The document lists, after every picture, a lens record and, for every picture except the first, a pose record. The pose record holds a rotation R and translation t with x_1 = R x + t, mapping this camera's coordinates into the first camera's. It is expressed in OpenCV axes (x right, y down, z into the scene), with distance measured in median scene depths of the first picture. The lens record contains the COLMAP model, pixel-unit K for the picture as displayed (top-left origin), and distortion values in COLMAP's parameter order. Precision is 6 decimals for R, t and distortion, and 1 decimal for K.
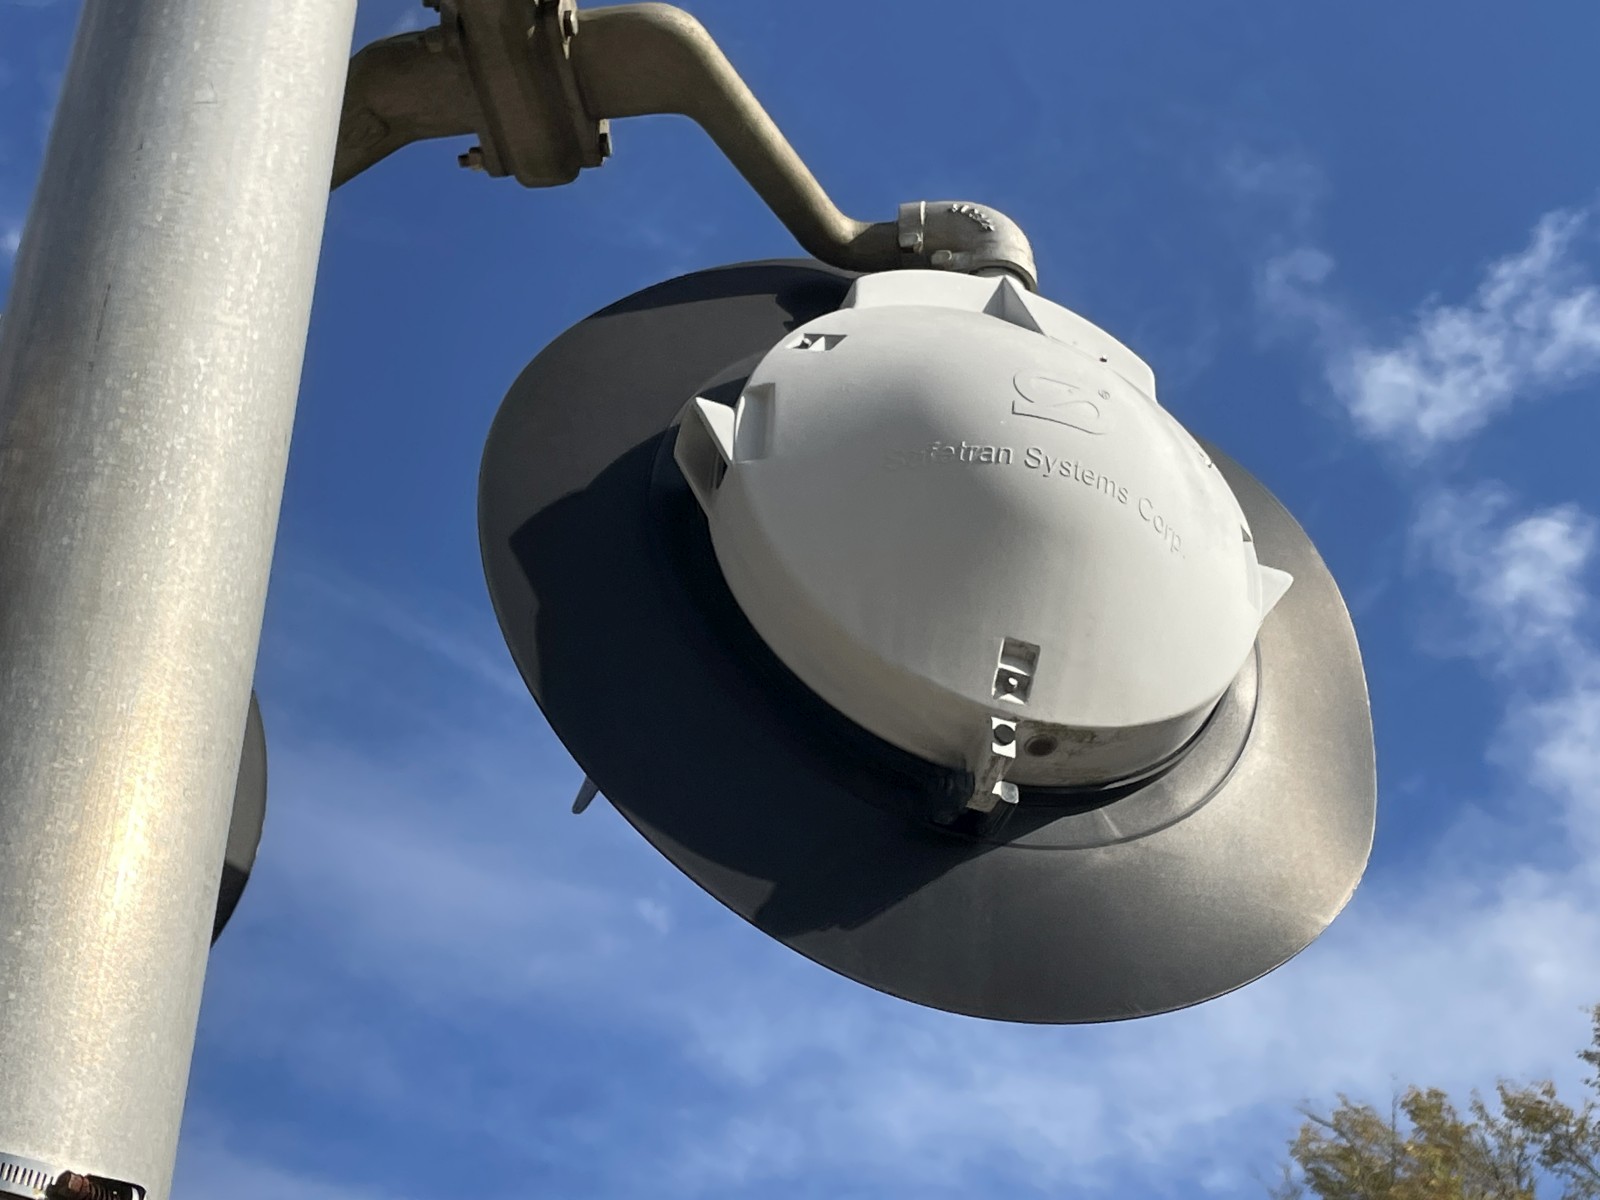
lens RADIAL K [[2639.5, 0, 820.6], [0, 2639.5, 566.5], [0, 0, 1]] dist [0.103862, 0.000000]
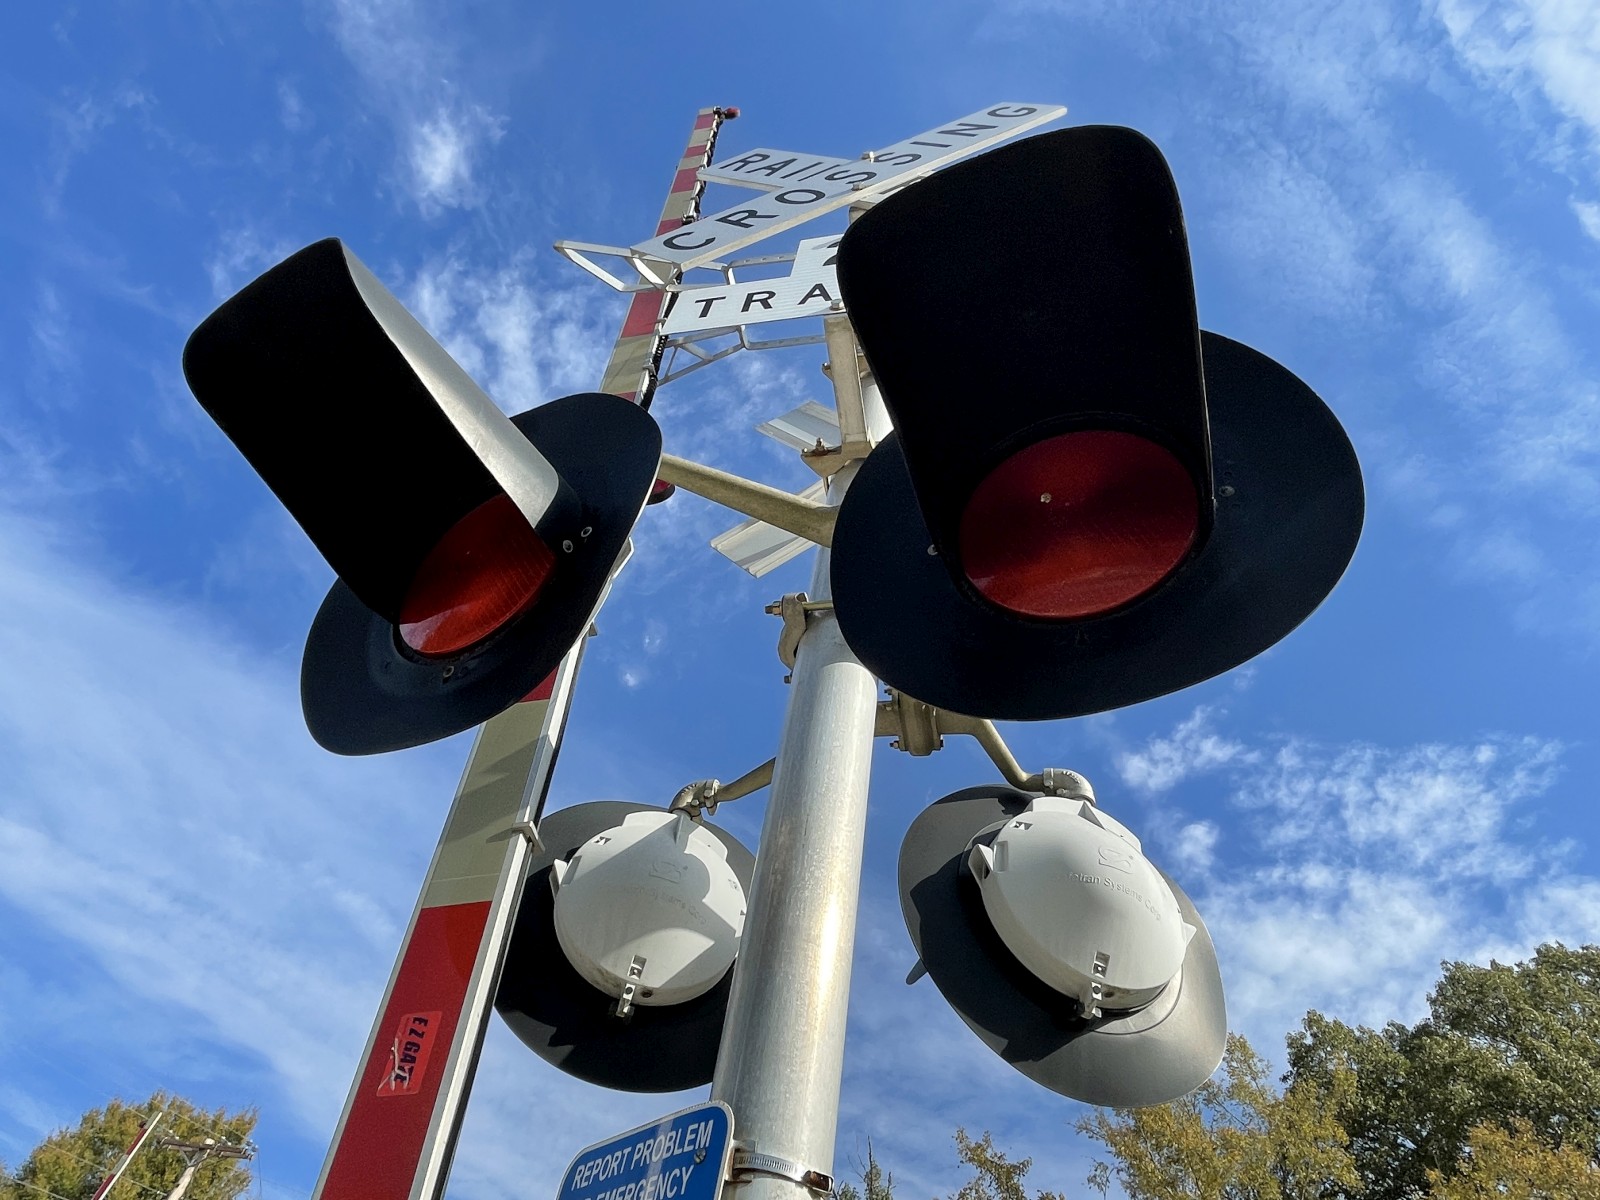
lens RADIAL K [[988.5, 0, 820.4], [0, 988.5, 605.3], [0, 0, 1]] dist [-0.006567, 0.003111]
pose [[0.992797, 0.058363, -0.104632, -0.113340], [-0.078944, 0.975600, -0.204874, -0.079954], [0.090122, 0.211658, 0.973180, -0.073756]]
